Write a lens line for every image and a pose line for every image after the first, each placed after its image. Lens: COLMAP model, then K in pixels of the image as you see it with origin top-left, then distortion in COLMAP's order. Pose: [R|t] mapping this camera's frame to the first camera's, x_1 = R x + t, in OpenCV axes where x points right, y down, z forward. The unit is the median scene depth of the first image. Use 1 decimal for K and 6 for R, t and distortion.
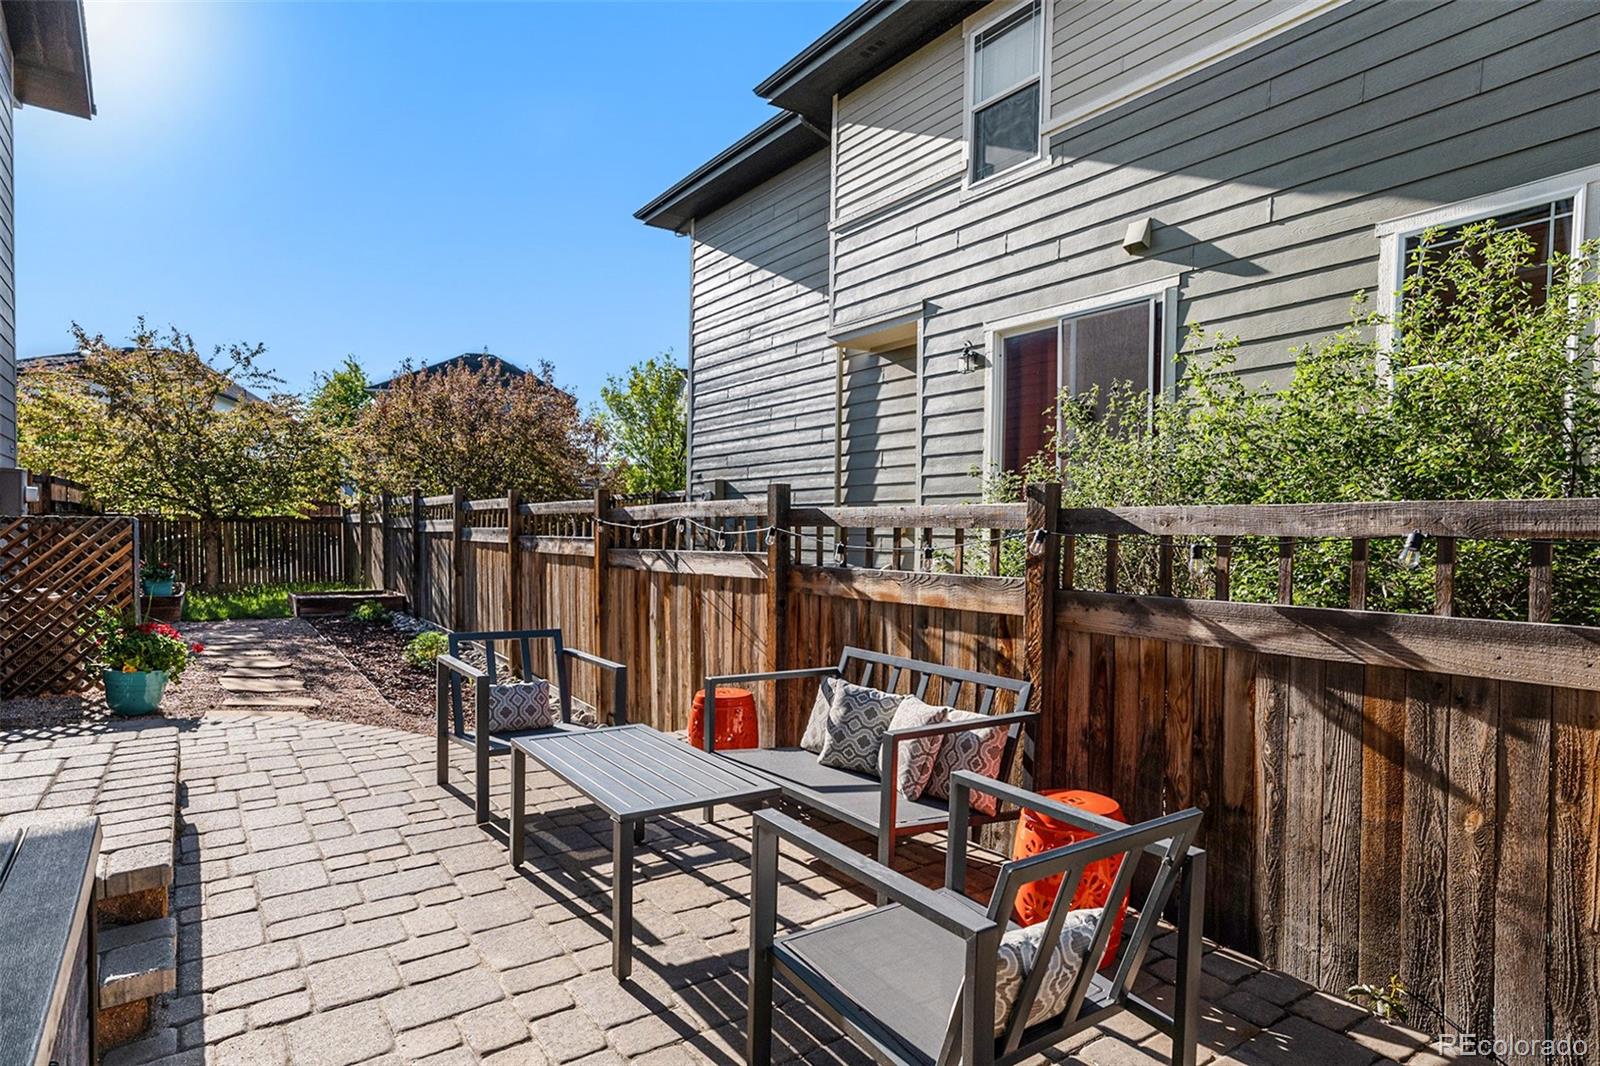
lens RADIAL K [[907.5, 0, 797.5], [0, 907.5, 545.1], [0, 0, 1]] dist [0.001571, -0.000103]
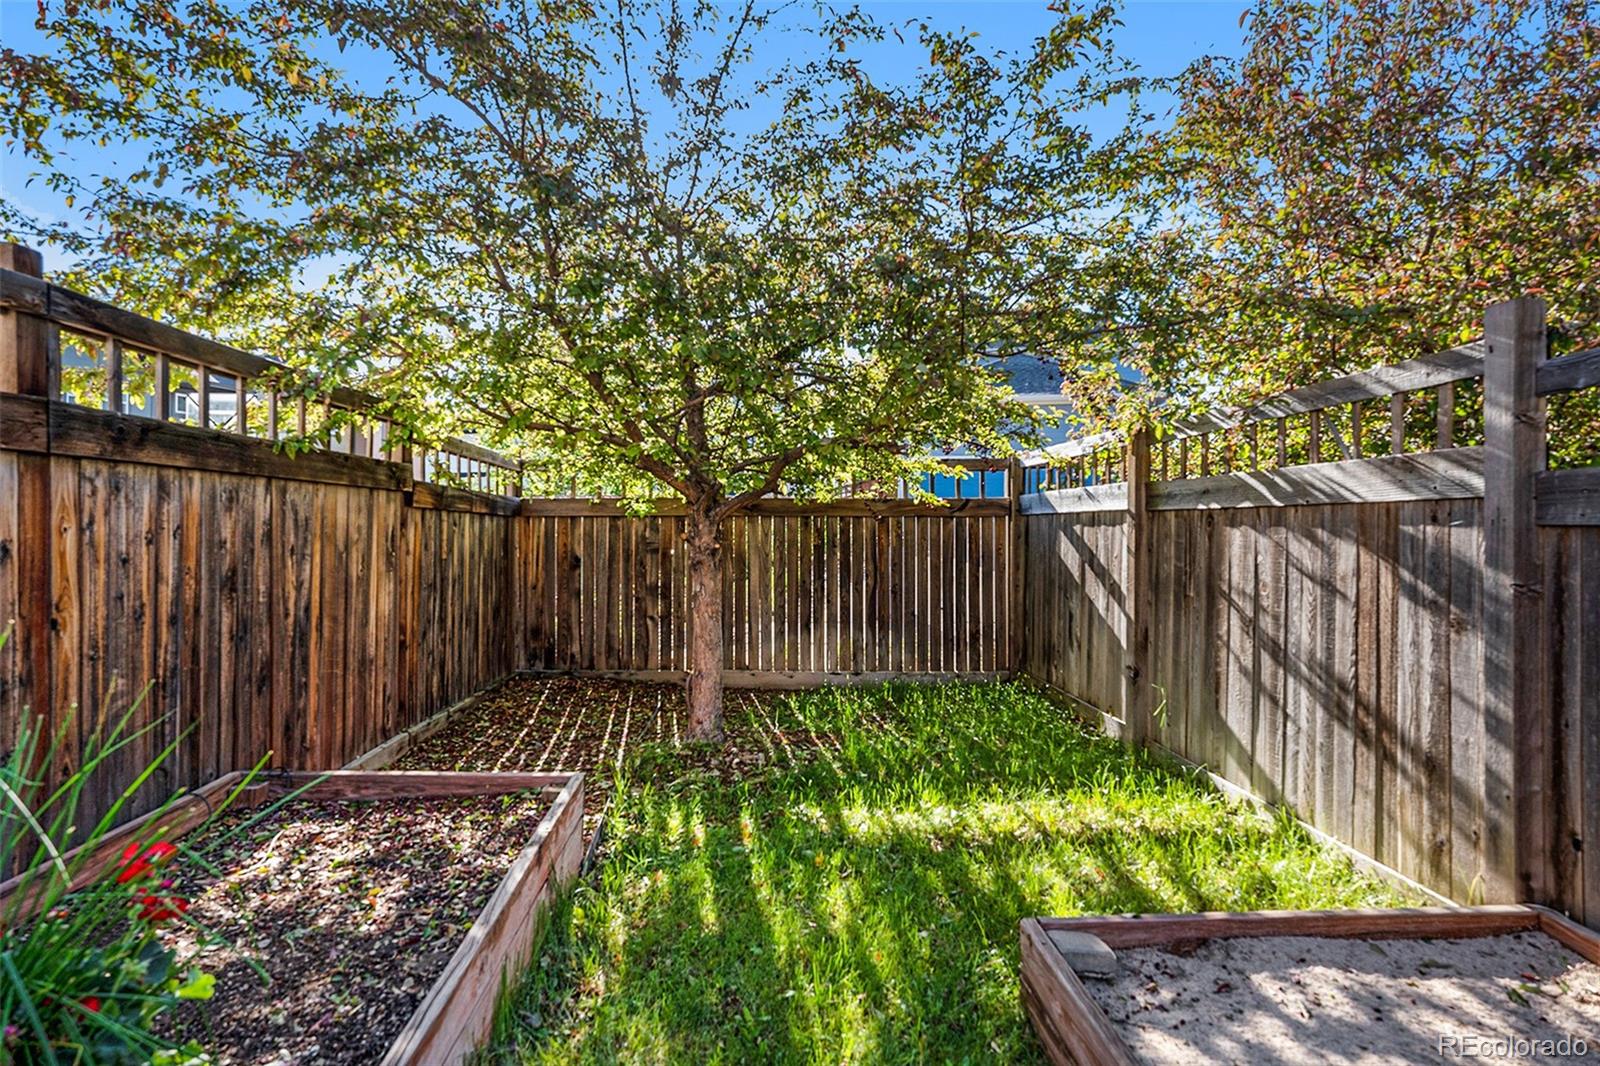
lens RADIAL K [[907.5, 0, 800.0], [0, 907.5, 531.6], [0, 0, 1]] dist [0.001571, -0.000103]
pose [[0.868118, -0.004529, -0.496338, -0.413729], [-0.004689, 0.999839, -0.017325, -0.011931], [0.496336, 0.017367, 0.867957, 0.664768]]
